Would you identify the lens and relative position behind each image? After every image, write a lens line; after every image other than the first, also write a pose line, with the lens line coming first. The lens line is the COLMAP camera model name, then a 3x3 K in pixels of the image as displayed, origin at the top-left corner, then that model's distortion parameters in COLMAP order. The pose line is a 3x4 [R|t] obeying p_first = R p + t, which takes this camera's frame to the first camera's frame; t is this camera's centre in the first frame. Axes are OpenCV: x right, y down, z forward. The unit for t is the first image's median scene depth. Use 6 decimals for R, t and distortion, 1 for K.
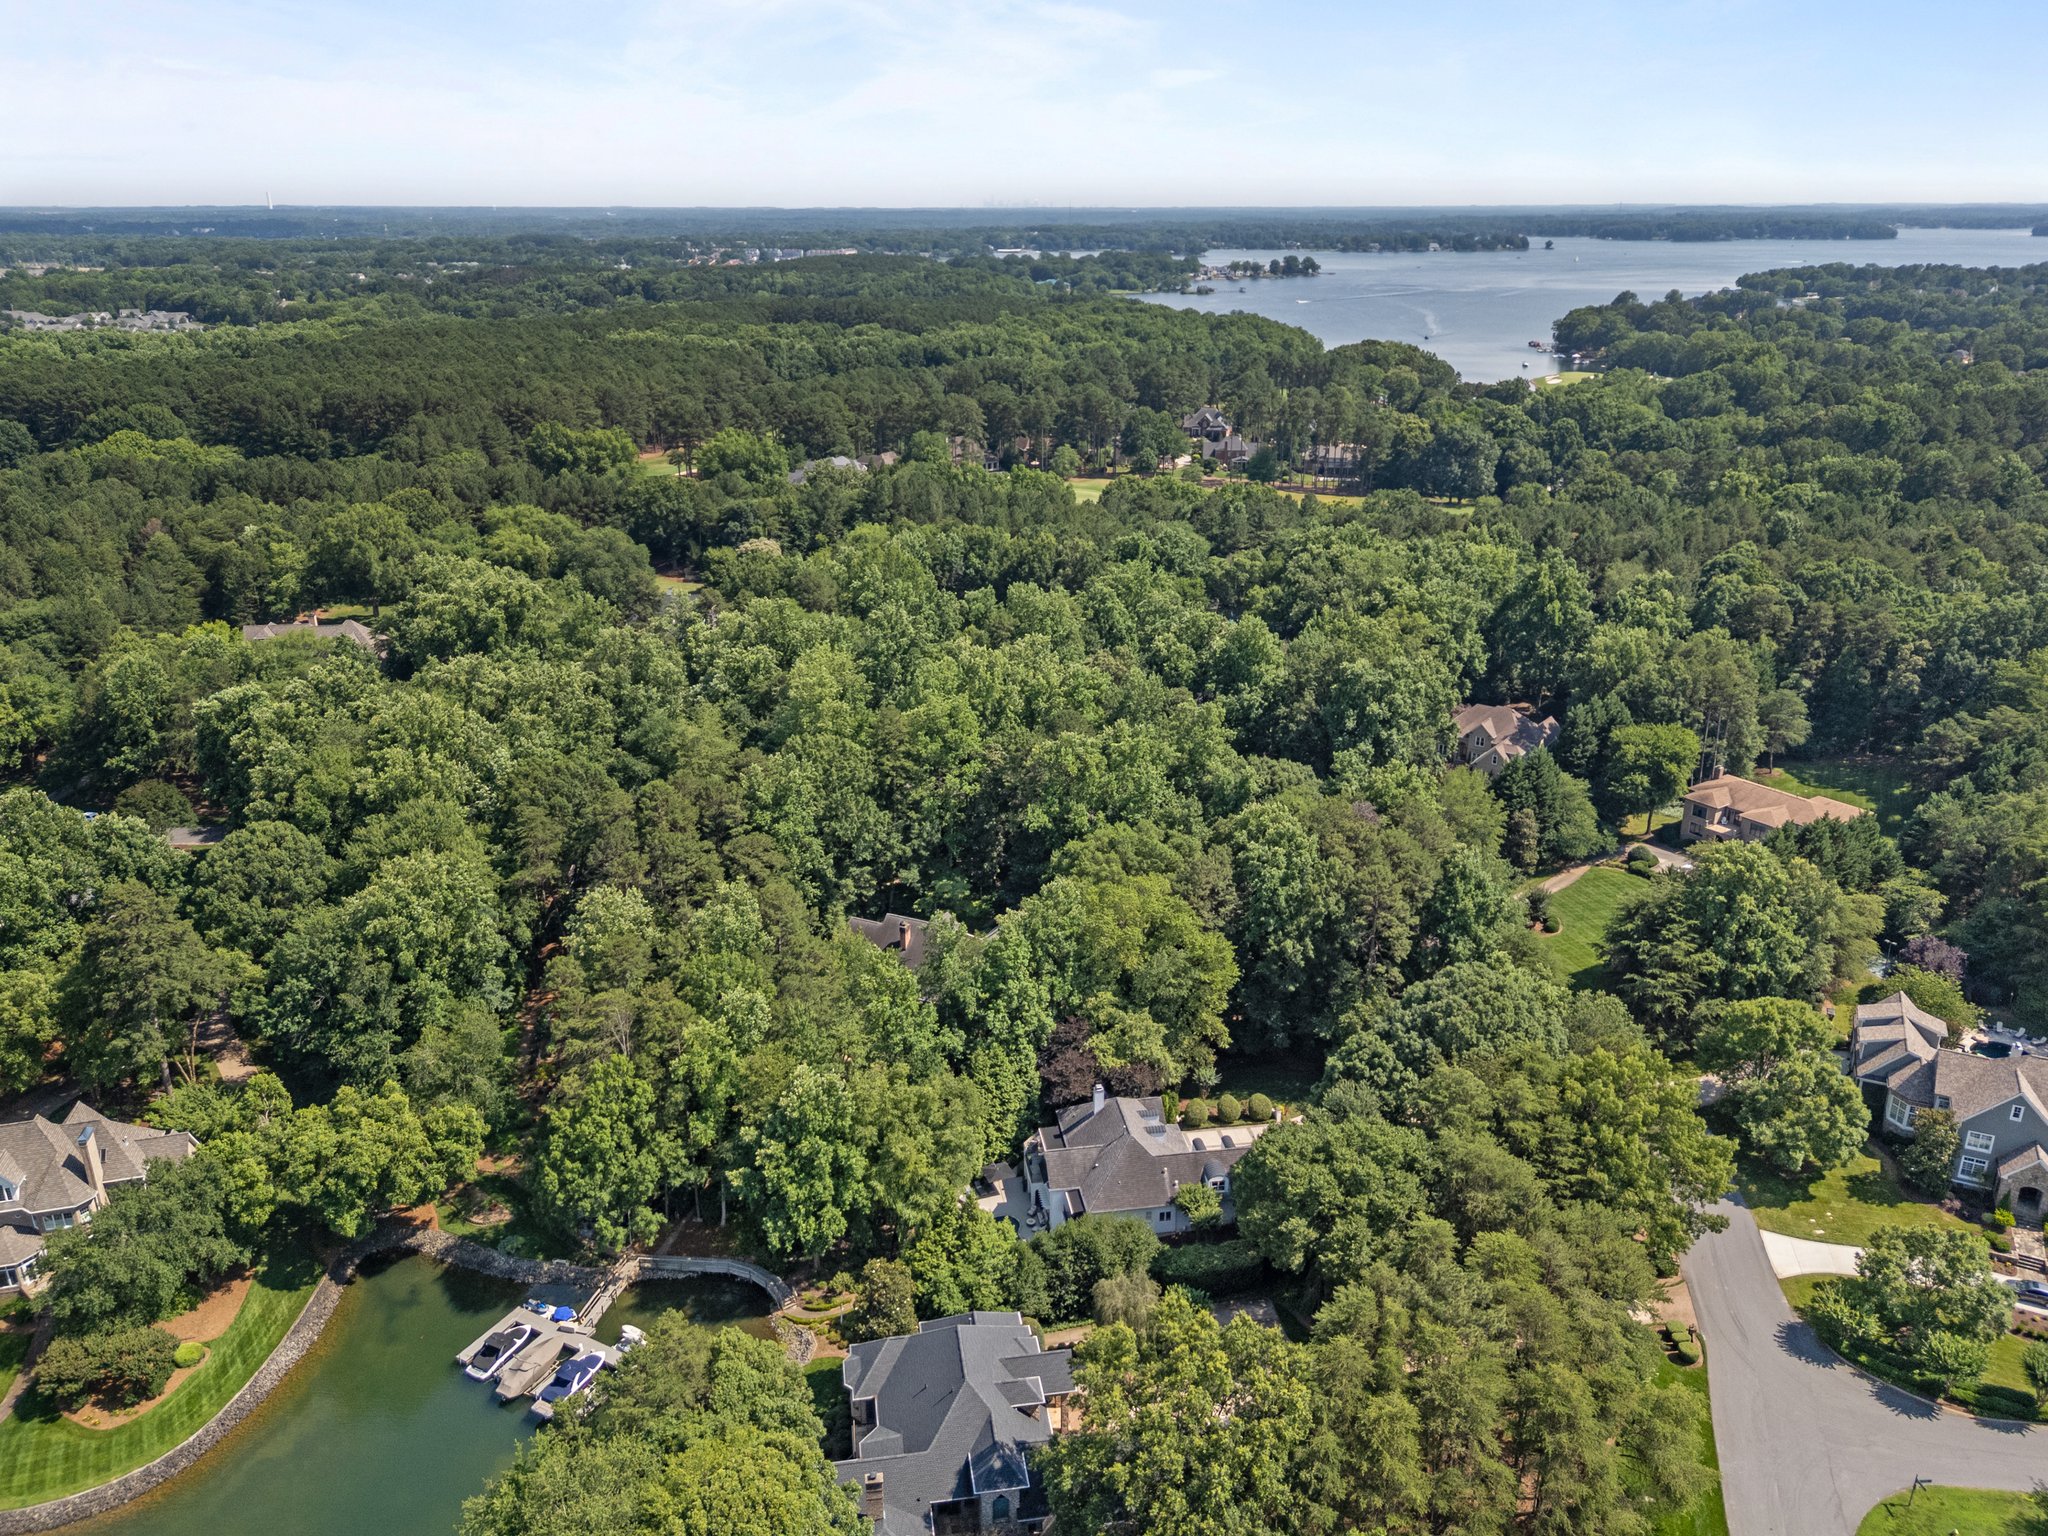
lens RADIAL K [[1540.7, 0, 1024.0], [0, 1540.7, 768.0], [0, 0, 1]] dist [0.065167, -0.066951]
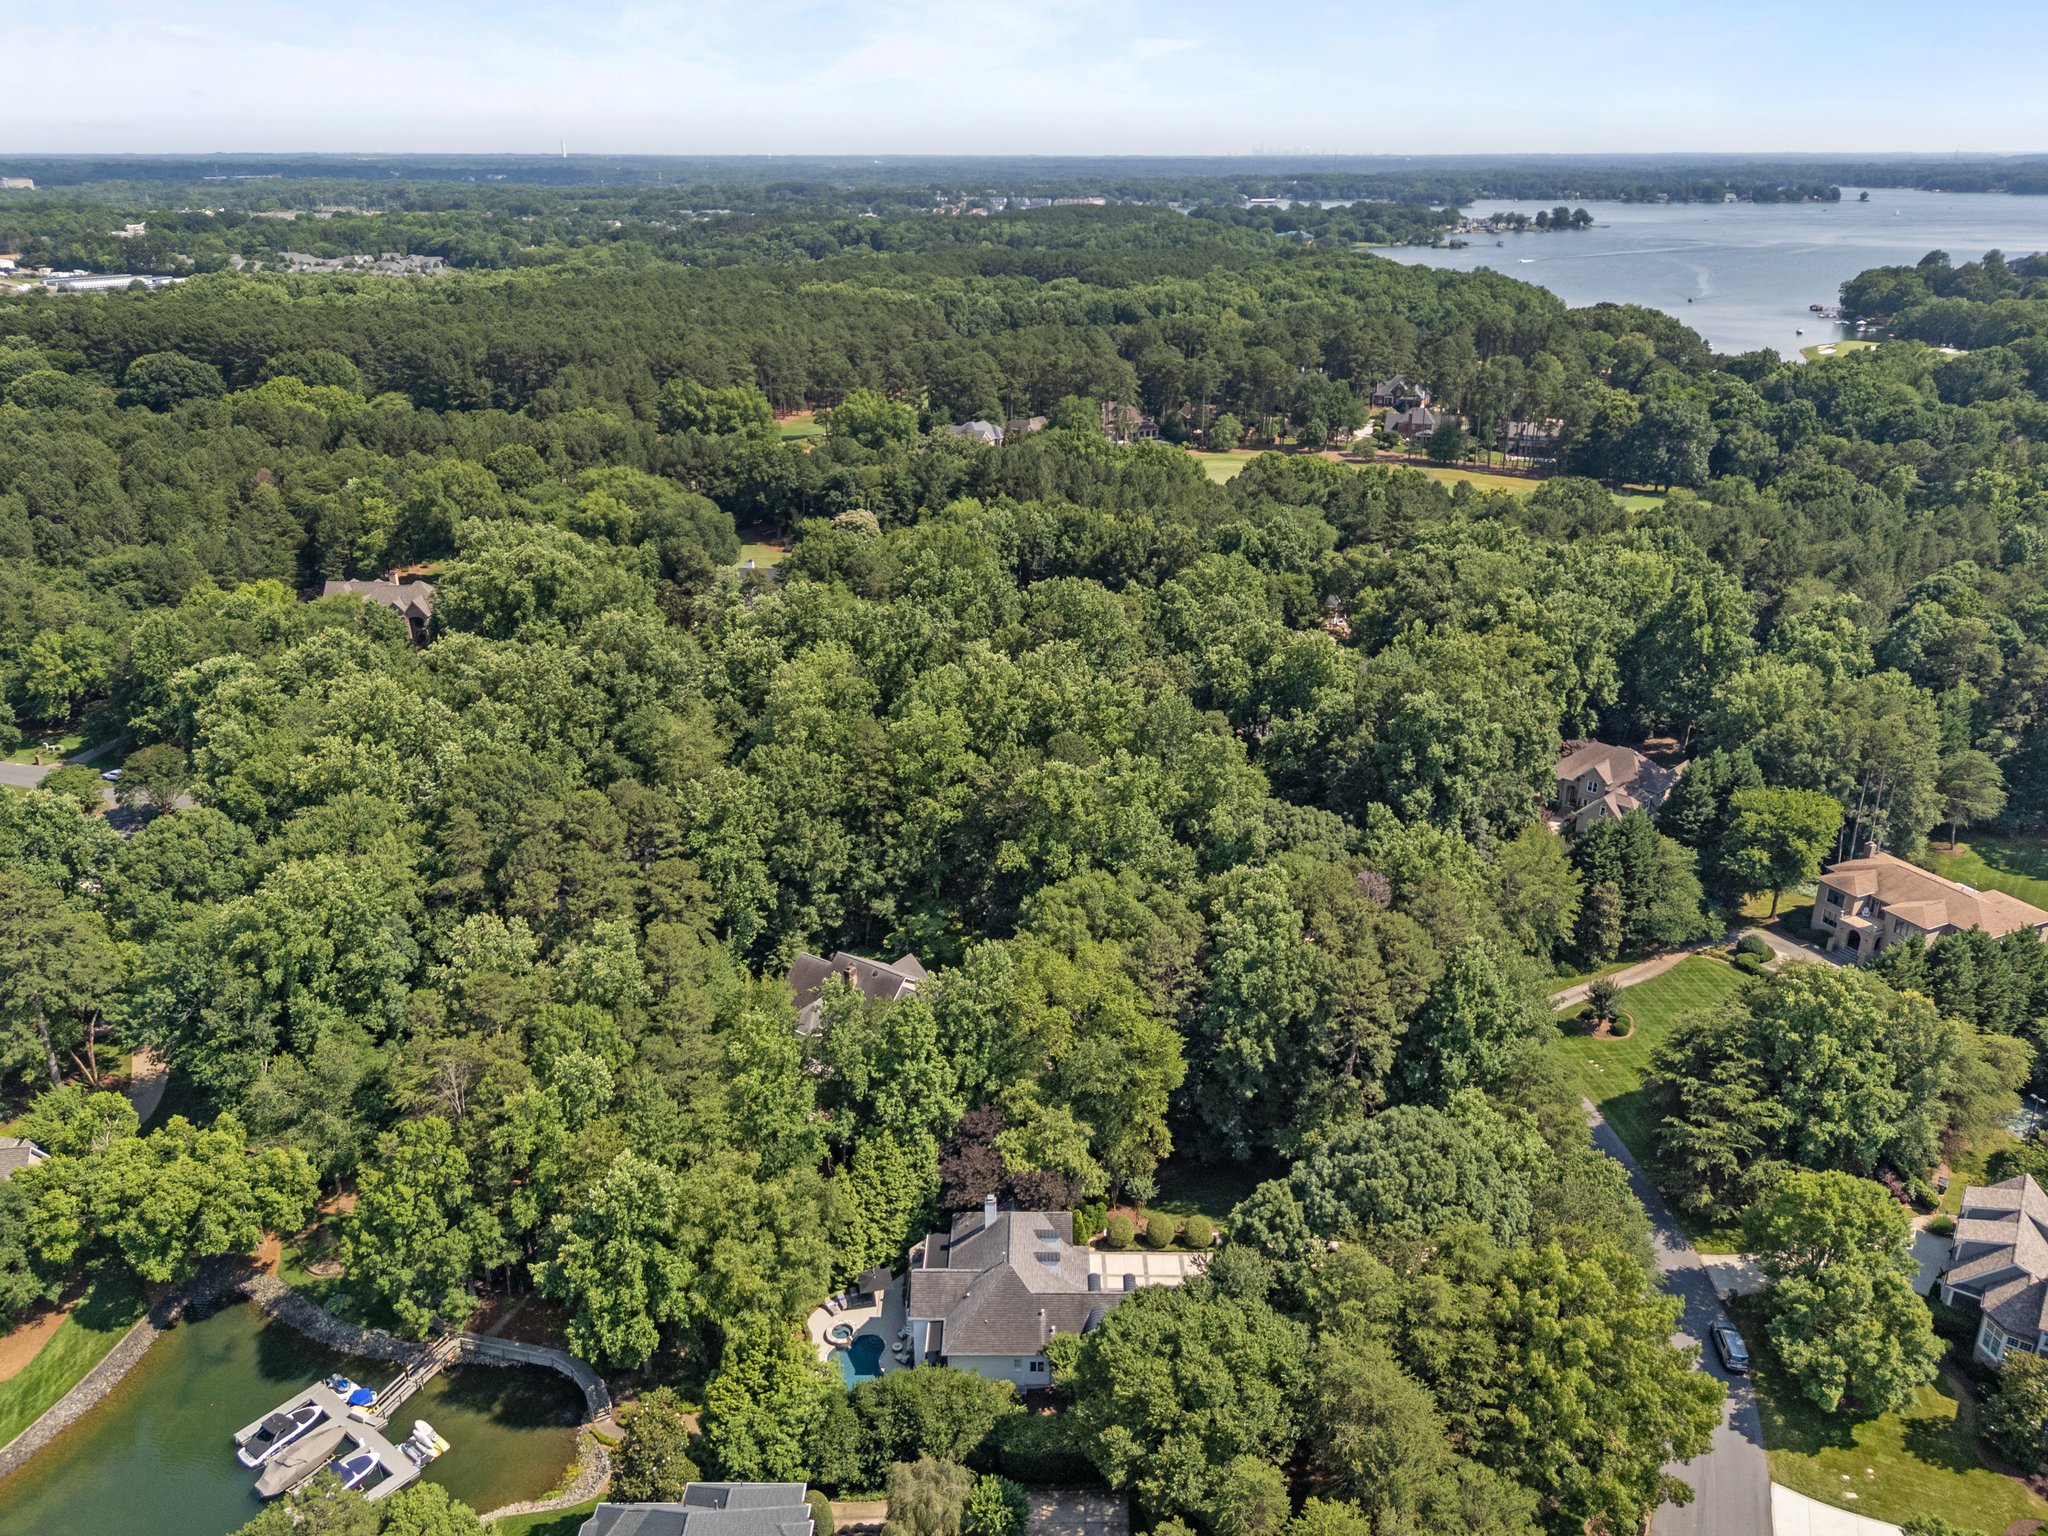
lens RADIAL K [[1540.7, 0, 1024.0], [0, 1540.7, 768.0], [0, 0, 1]] dist [0.065167, -0.066951]
pose [[0.986224, 0.063362, -0.152802, 0.142281], [-0.058874, 0.997696, 0.033725, -0.047208], [0.154587, -0.024265, 0.987681, 0.126122]]
